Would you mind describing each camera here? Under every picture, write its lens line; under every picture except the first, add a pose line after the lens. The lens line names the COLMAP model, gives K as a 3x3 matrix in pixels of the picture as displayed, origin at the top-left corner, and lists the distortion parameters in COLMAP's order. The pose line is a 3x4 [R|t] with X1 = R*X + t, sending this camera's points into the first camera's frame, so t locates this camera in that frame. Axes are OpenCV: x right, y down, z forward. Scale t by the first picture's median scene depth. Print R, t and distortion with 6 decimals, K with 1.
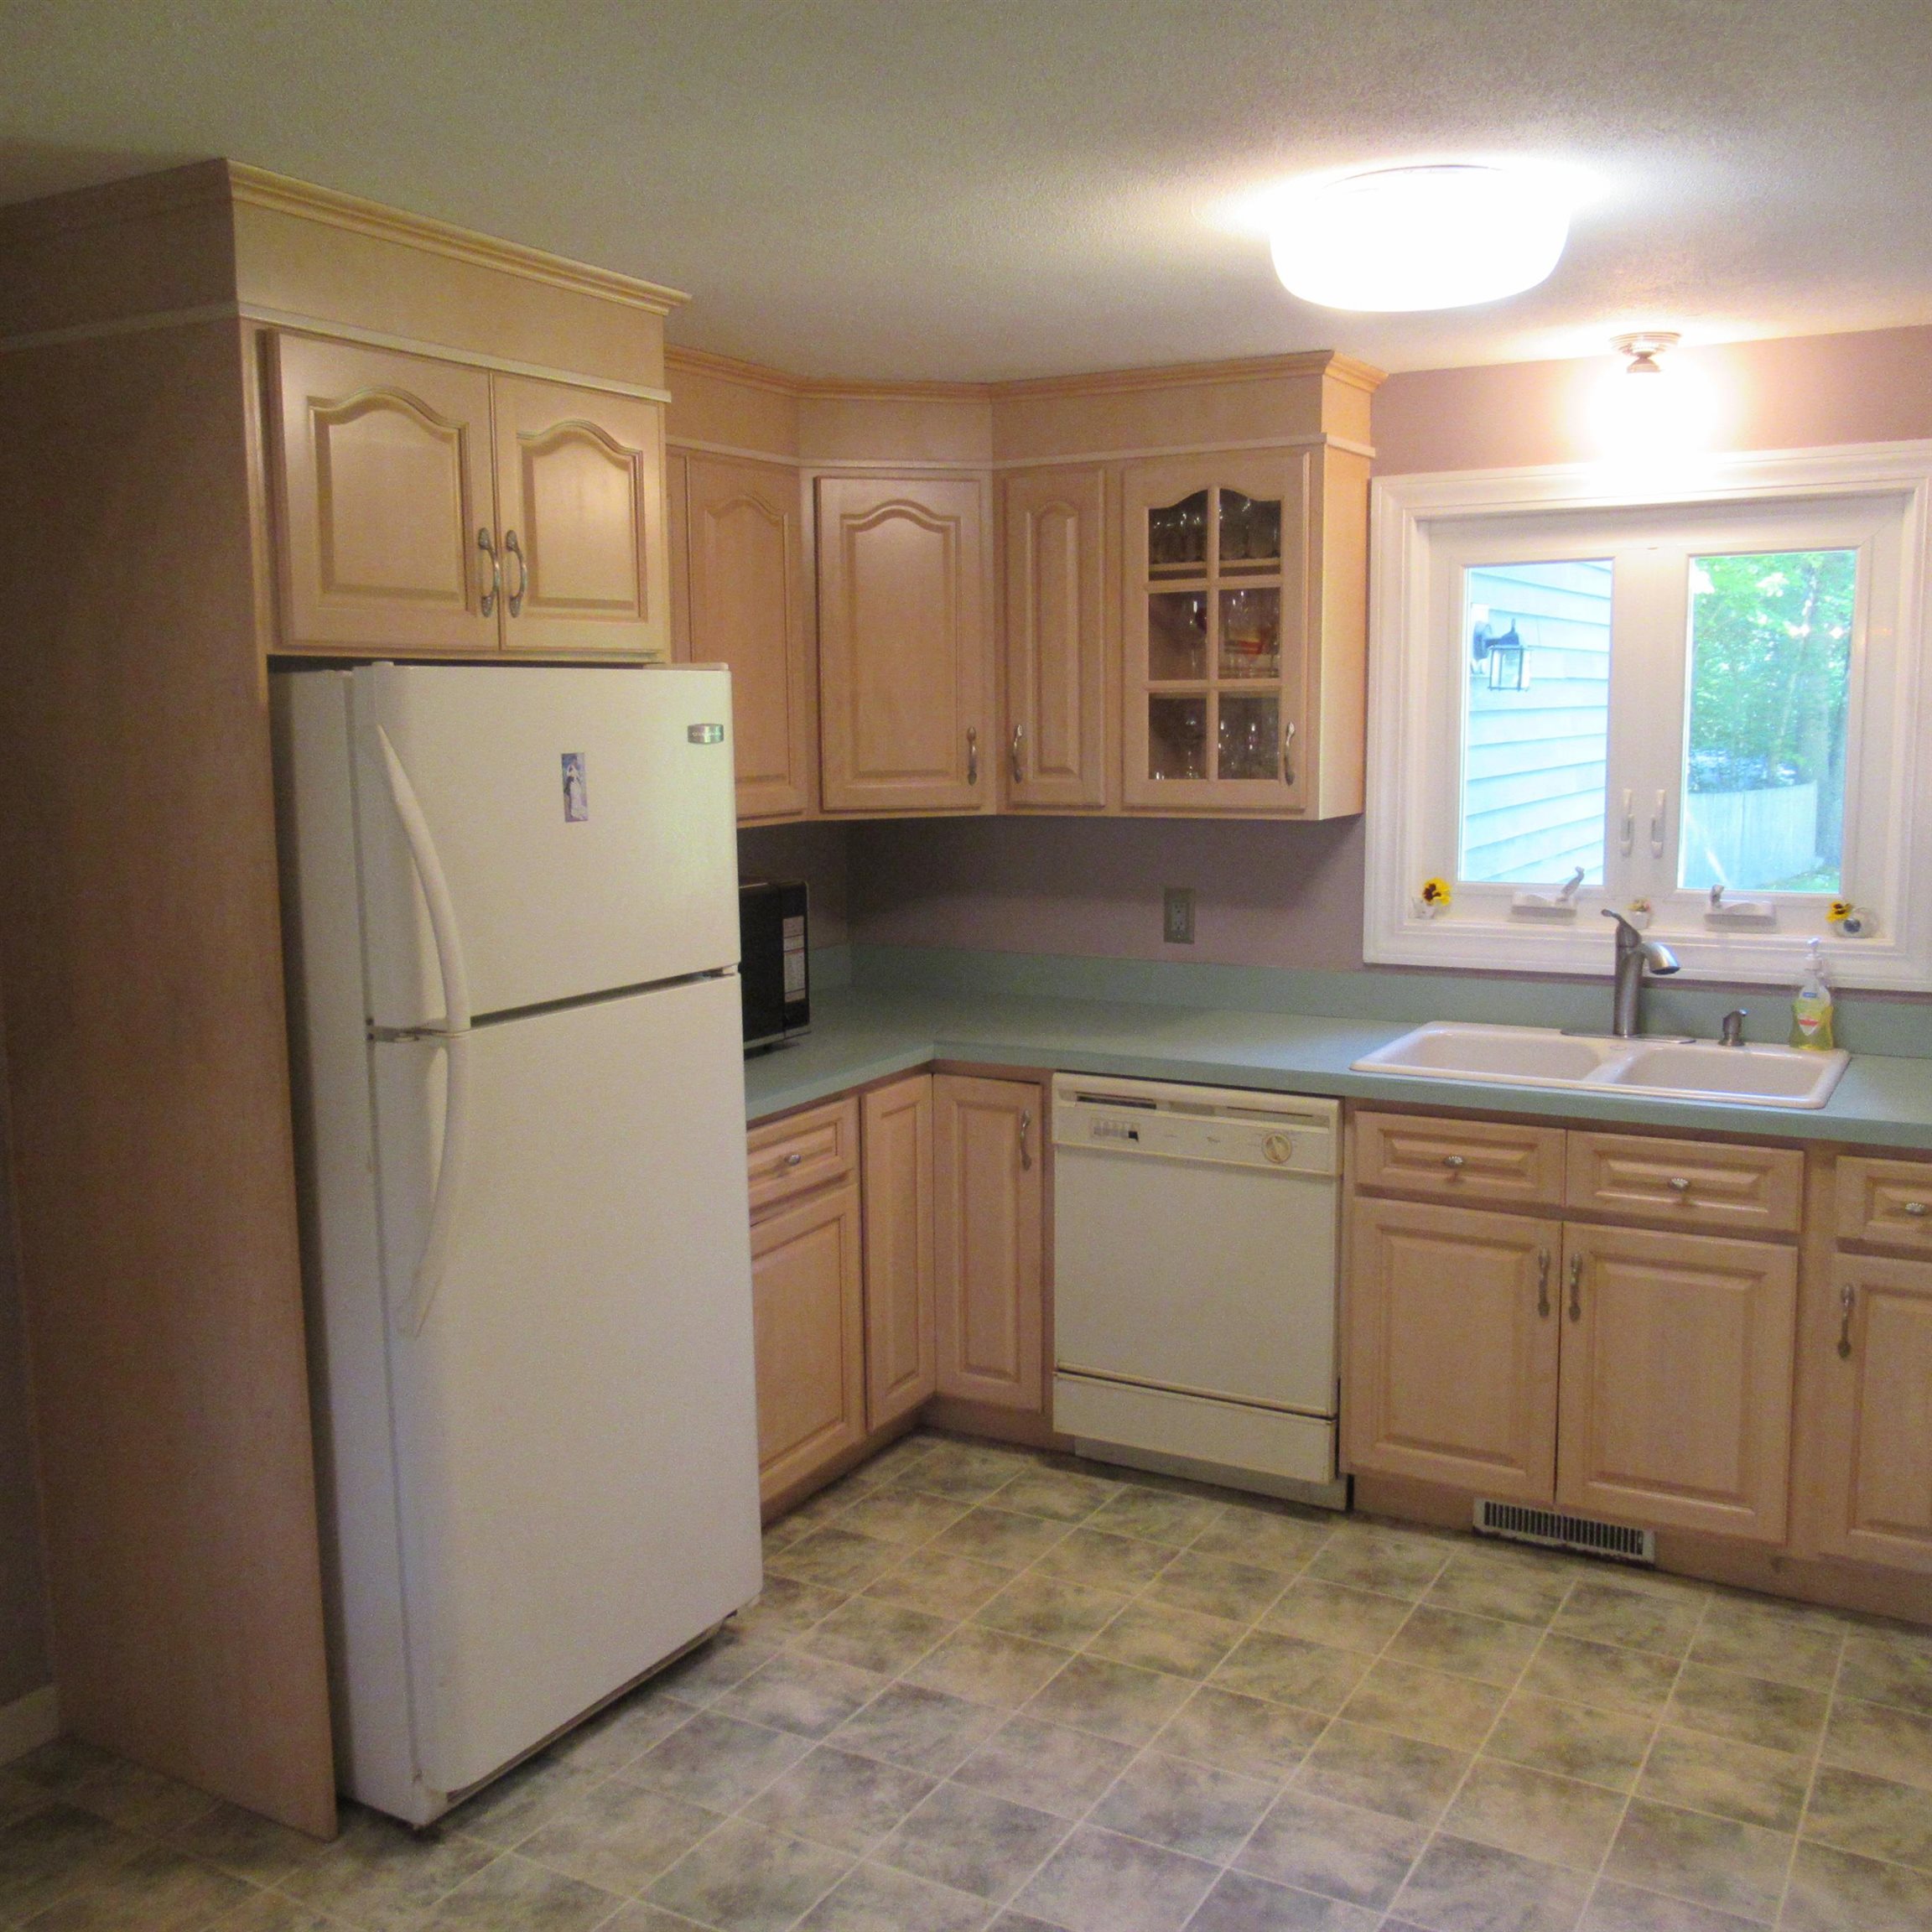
lens RADIAL K [[1917.3, 0, 960.0], [0, 1917.3, 969.5], [0, 0, 1]] dist [-0.012238, 0.000000]
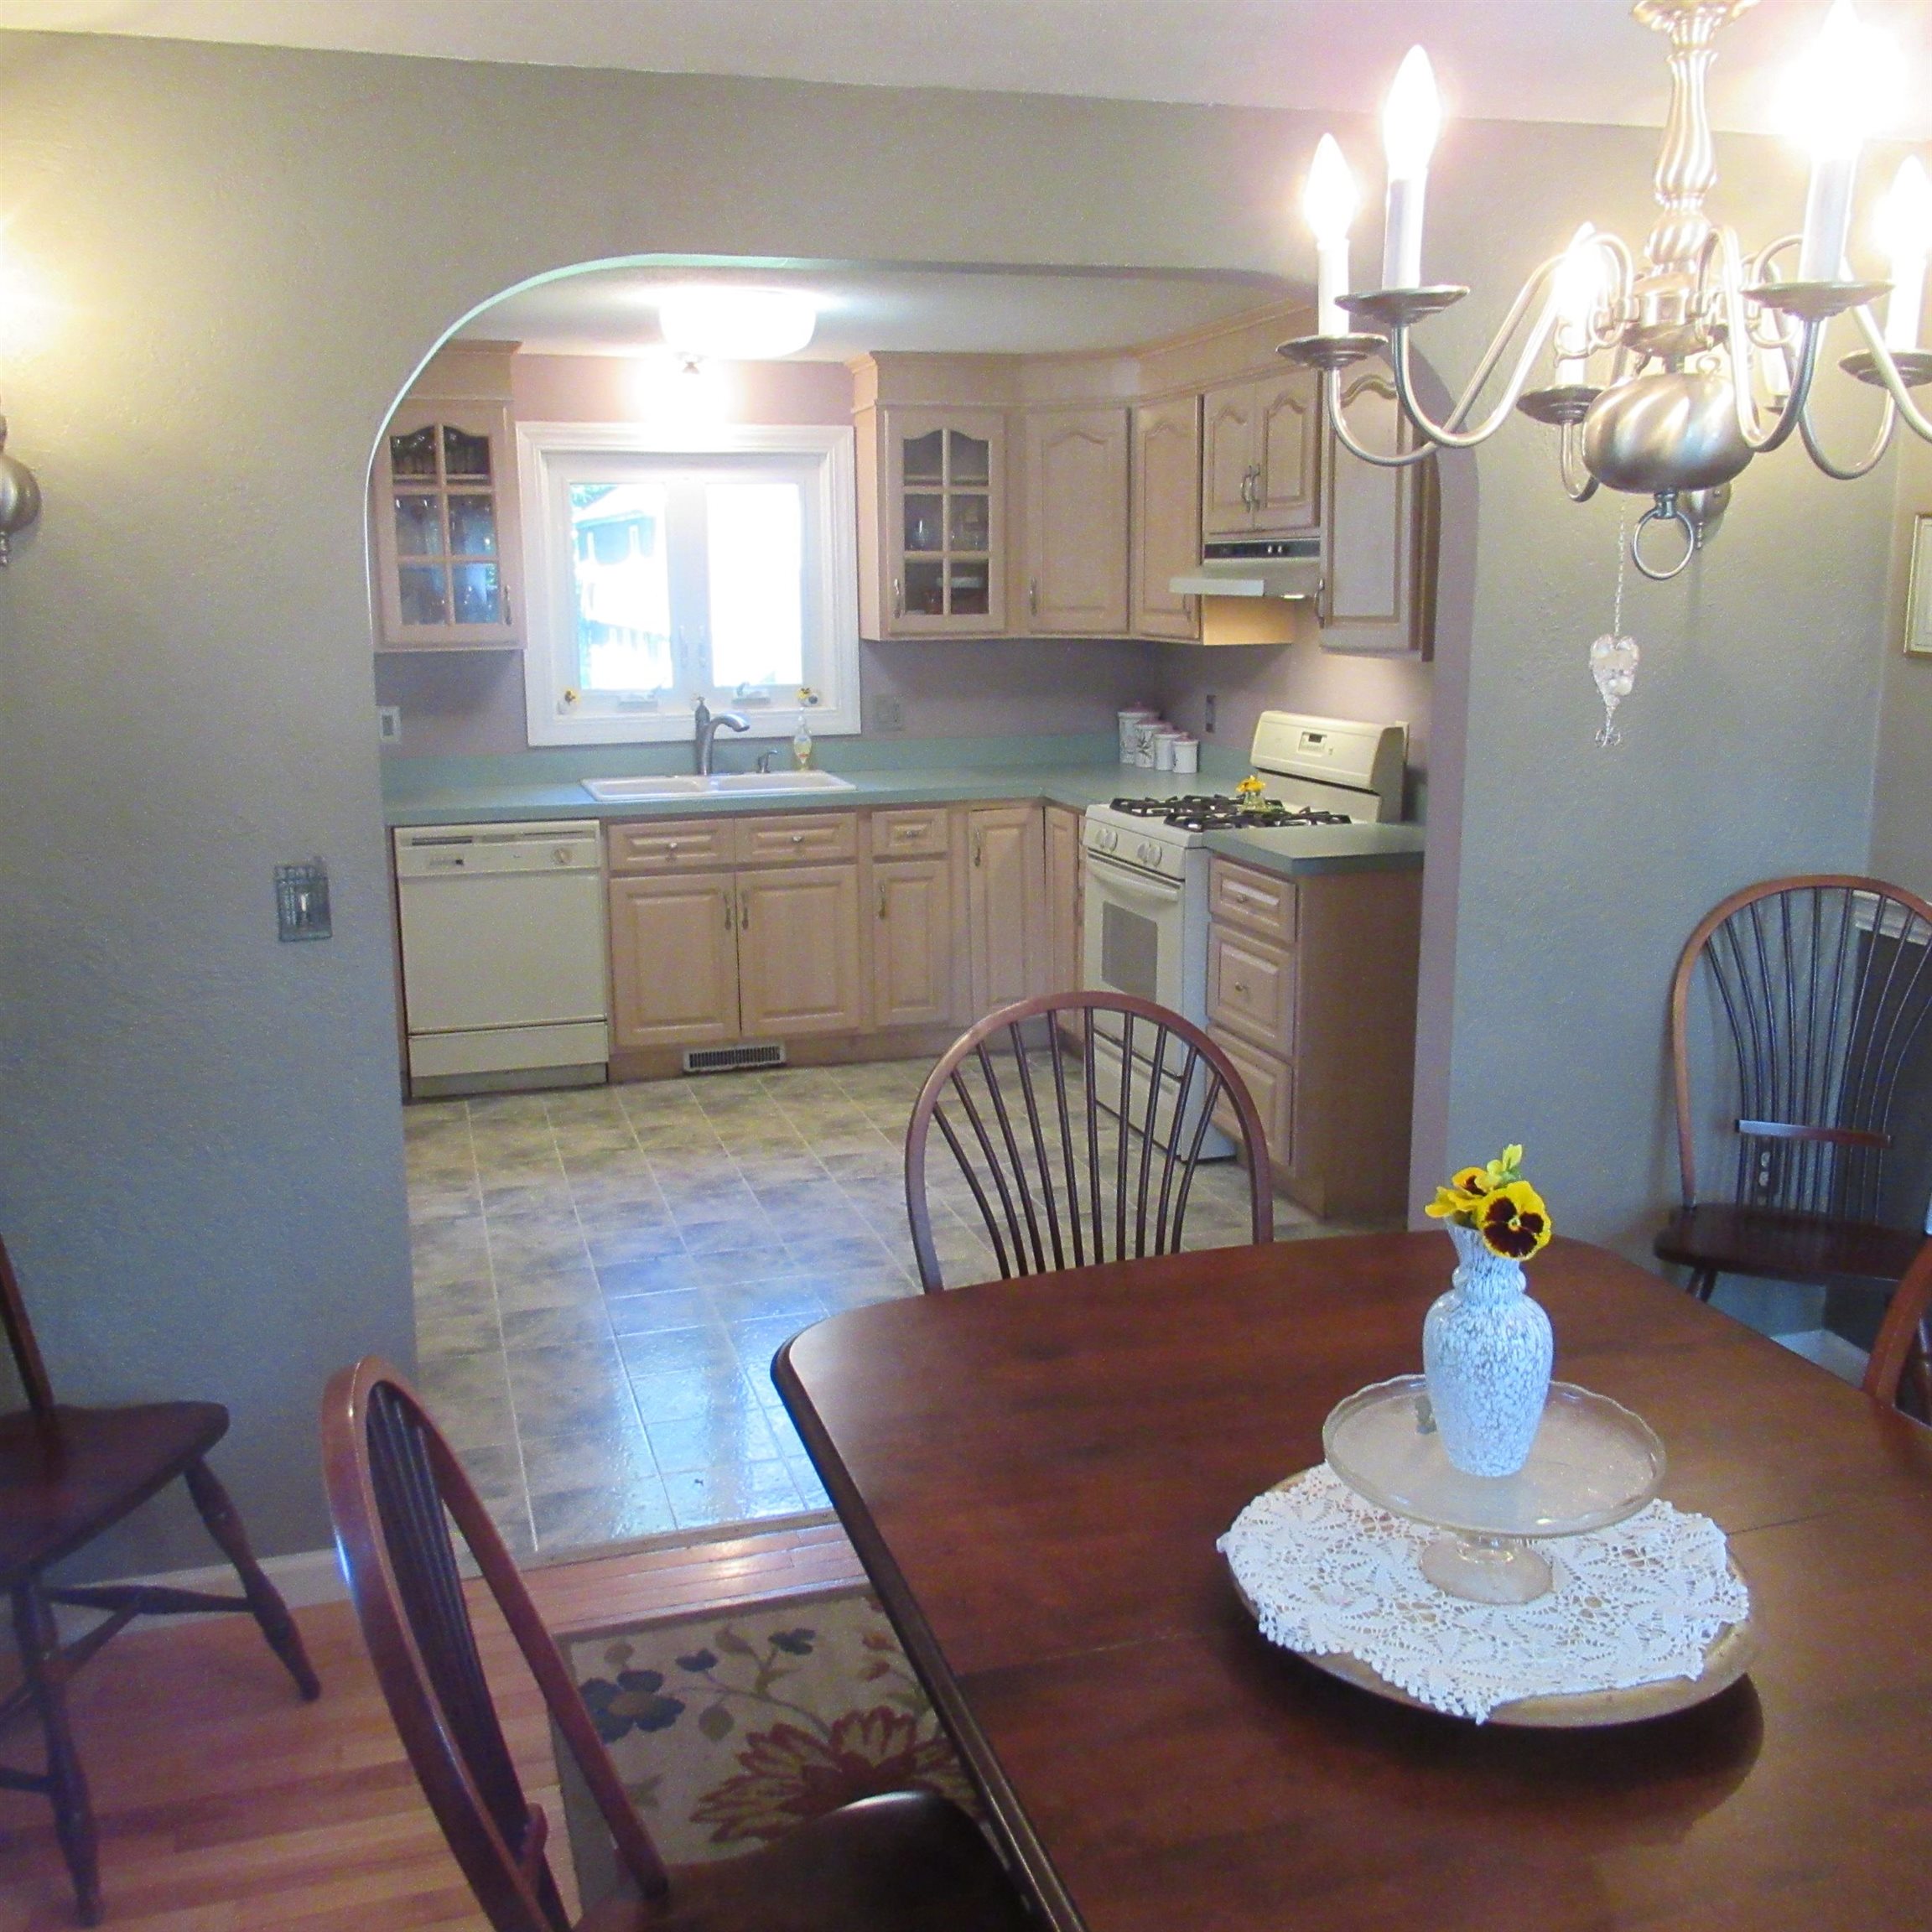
lens RADIAL K [[1917.3, 0, 967.2], [0, 1917.3, 969.3], [0, 0, 1]] dist [-0.012238, 0.000000]
pose [[0.687706, -0.141132, 0.712139, -0.759507], [0.100234, 0.989986, 0.099400, 0.064040], [-0.719036, 0.003023, 0.694966, -0.347951]]
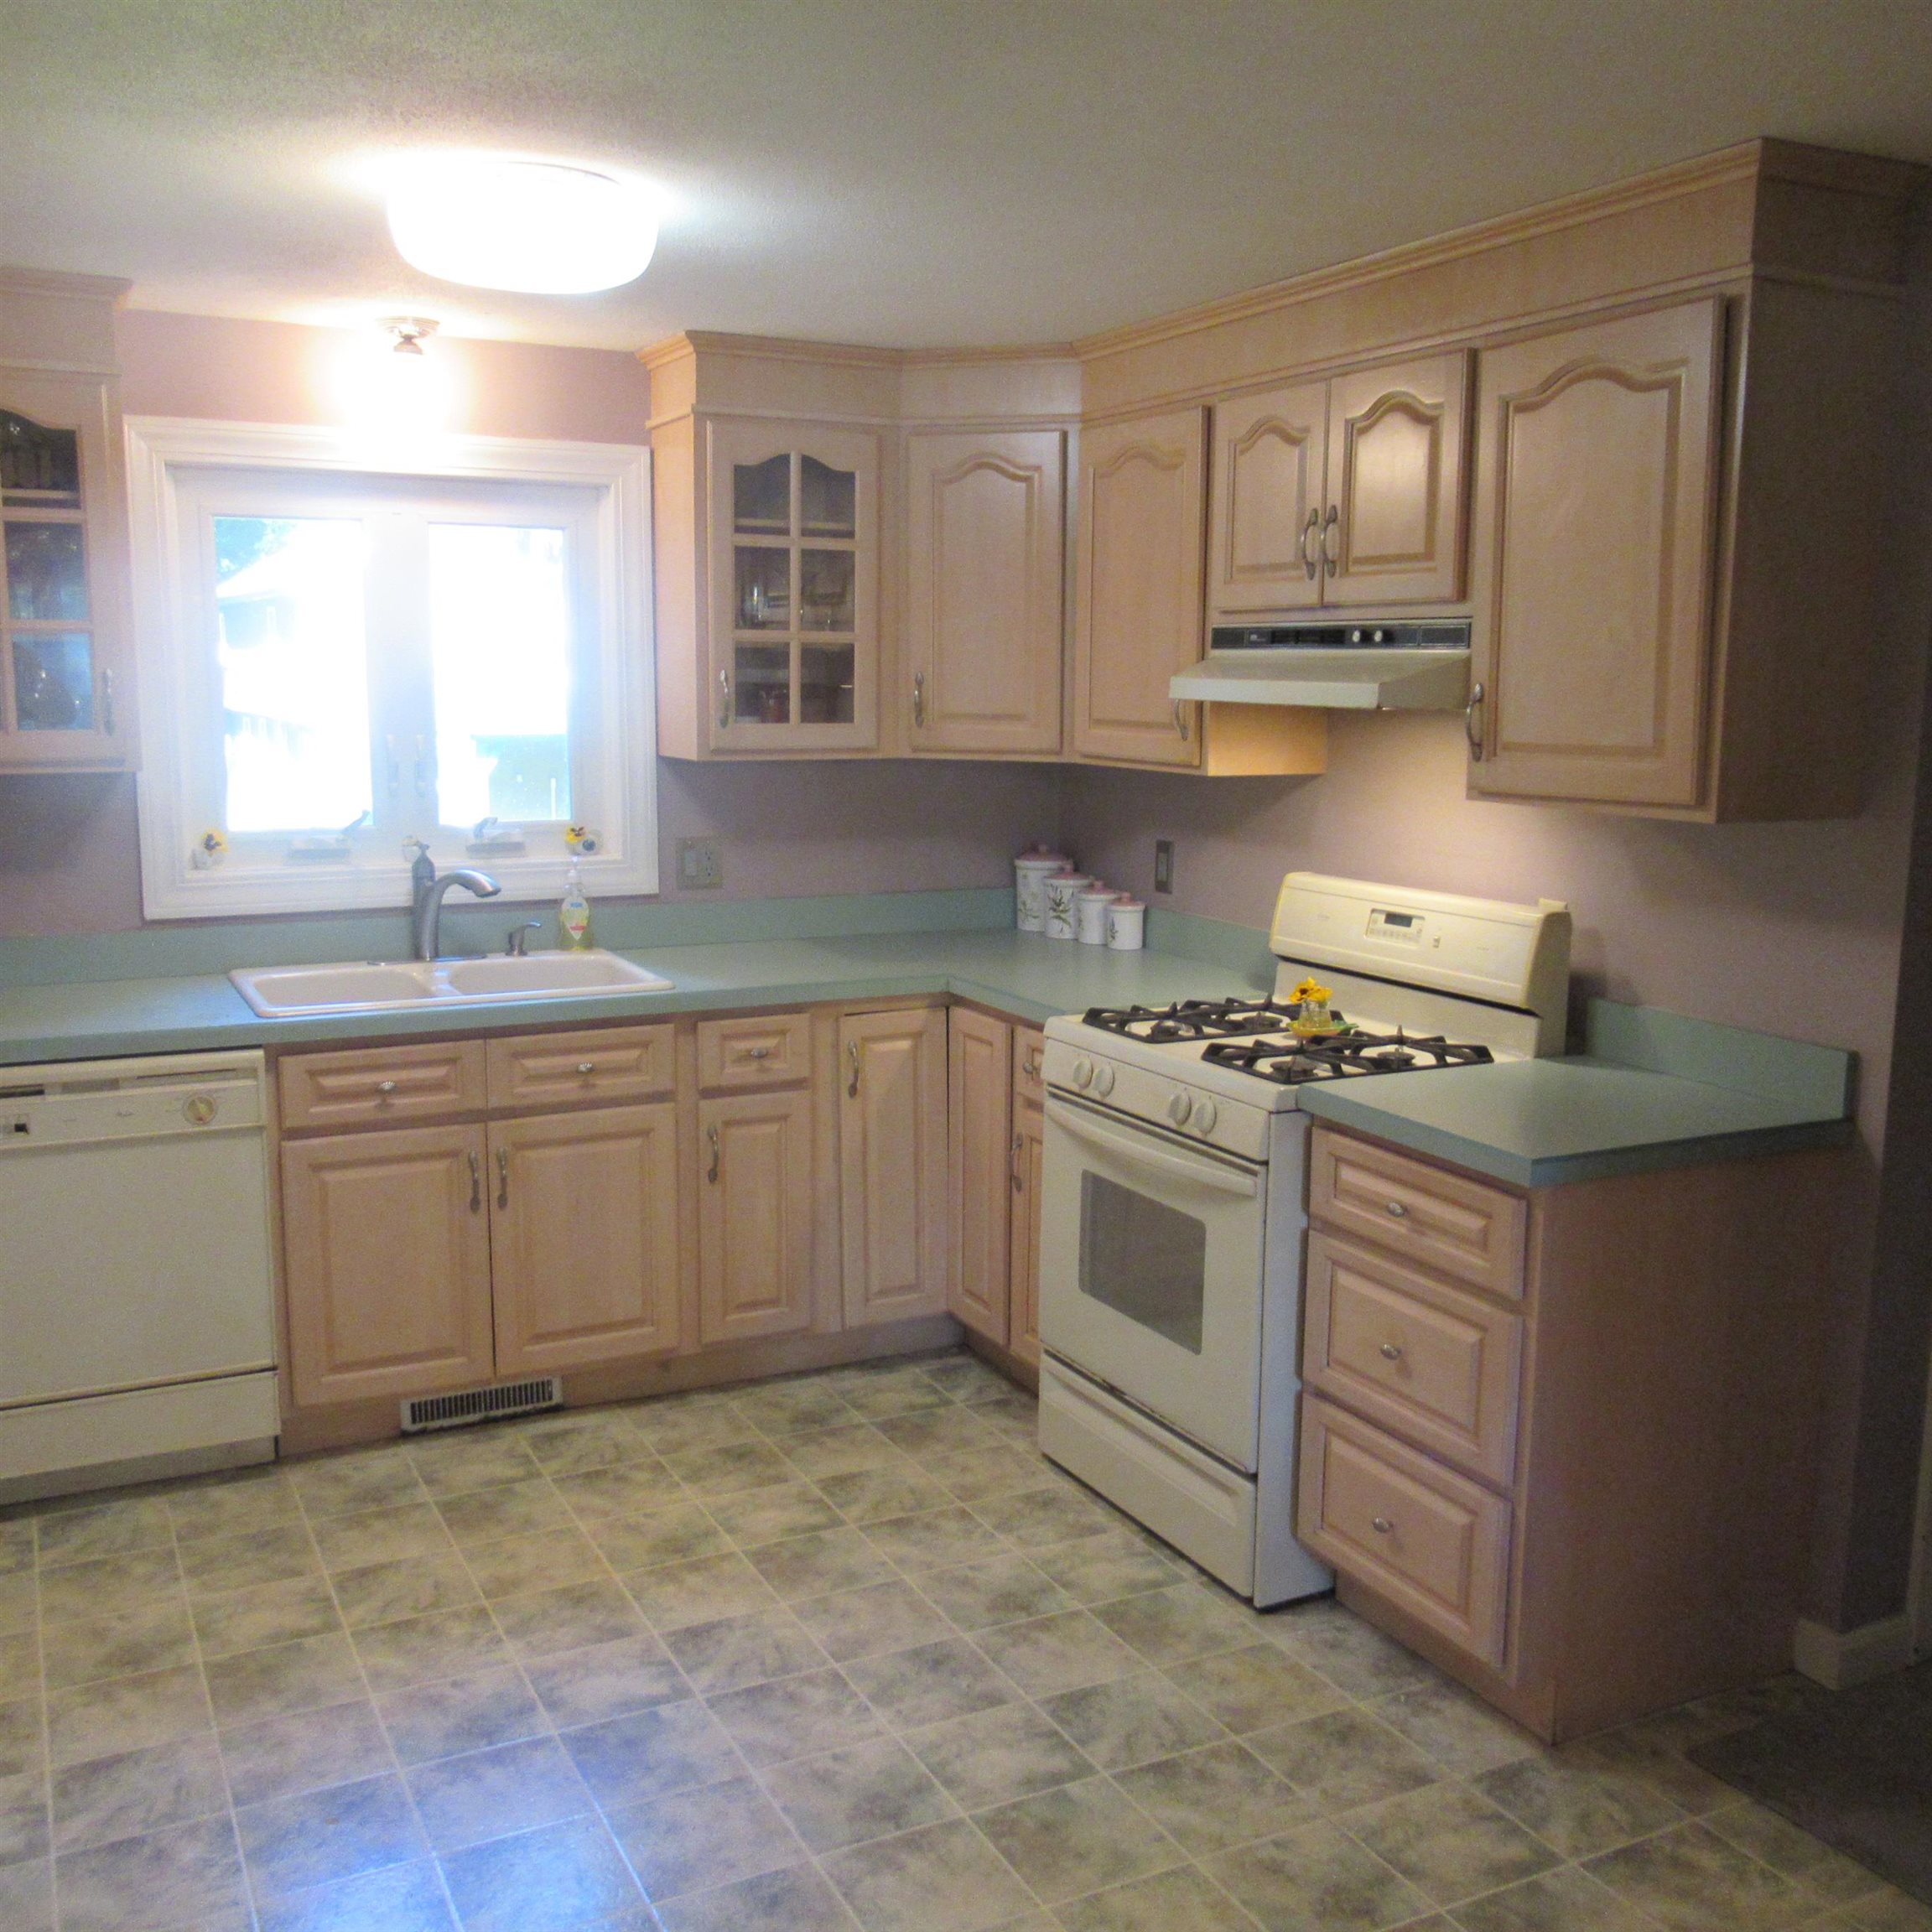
lens RADIAL K [[1917.3, 0, 964.9], [0, 1917.3, 969.5], [0, 0, 1]] dist [-0.012238, 0.000000]
pose [[0.548160, -0.113044, 0.828699, -0.423796], [0.098770, 0.992640, 0.070074, -0.006527], [-0.830521, 0.043438, 0.555291, 0.142596]]
